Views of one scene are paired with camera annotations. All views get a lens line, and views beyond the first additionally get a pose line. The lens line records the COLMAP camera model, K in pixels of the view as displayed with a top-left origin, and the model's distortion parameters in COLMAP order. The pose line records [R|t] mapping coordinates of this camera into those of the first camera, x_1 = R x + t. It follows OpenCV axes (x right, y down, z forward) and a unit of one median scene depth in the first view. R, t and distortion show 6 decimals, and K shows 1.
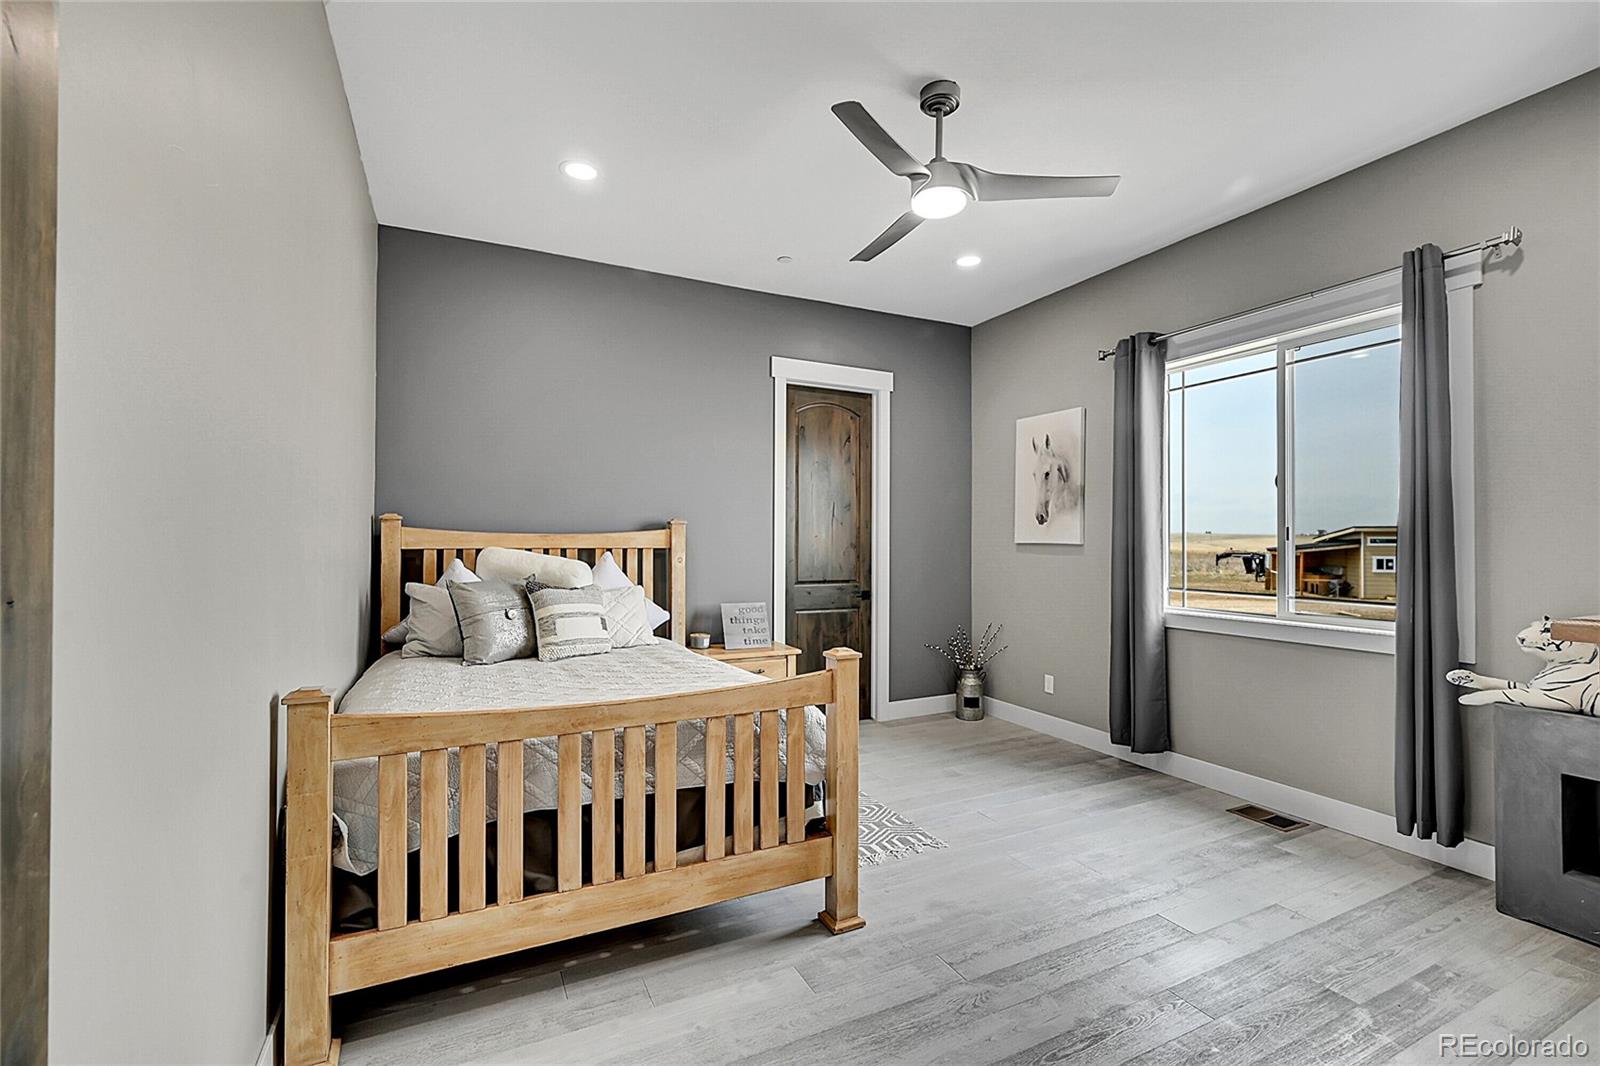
lens RADIAL K [[705.2, 0, 810.1], [0, 705.2, 536.4], [0, 0, 1]] dist [-0.001227, -0.000122]
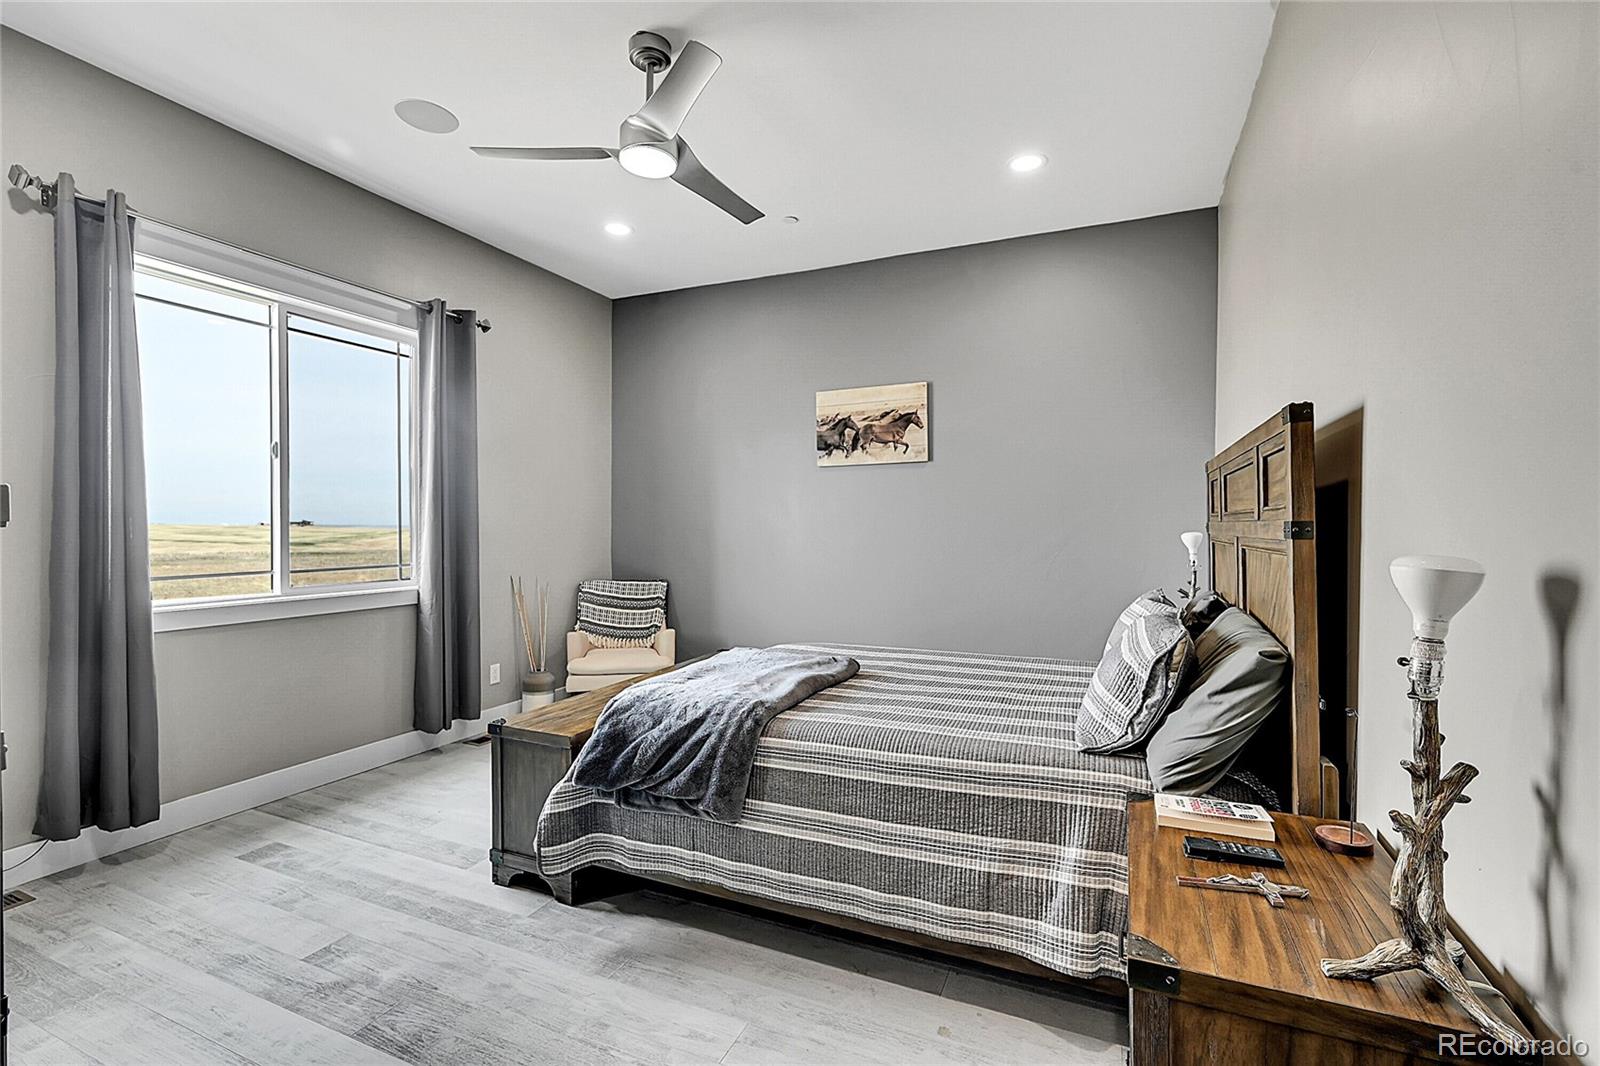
lens RADIAL K [[705.2, 0, 810.1], [0, 705.2, 536.4], [0, 0, 1]] dist [-0.001227, -0.000122]
pose [[-0.643634, -0.001480, 0.765332, -0.502720], [-0.006062, 0.999977, -0.003164, 0.035900], [-0.765310, -0.006676, -0.643628, 1.053437]]
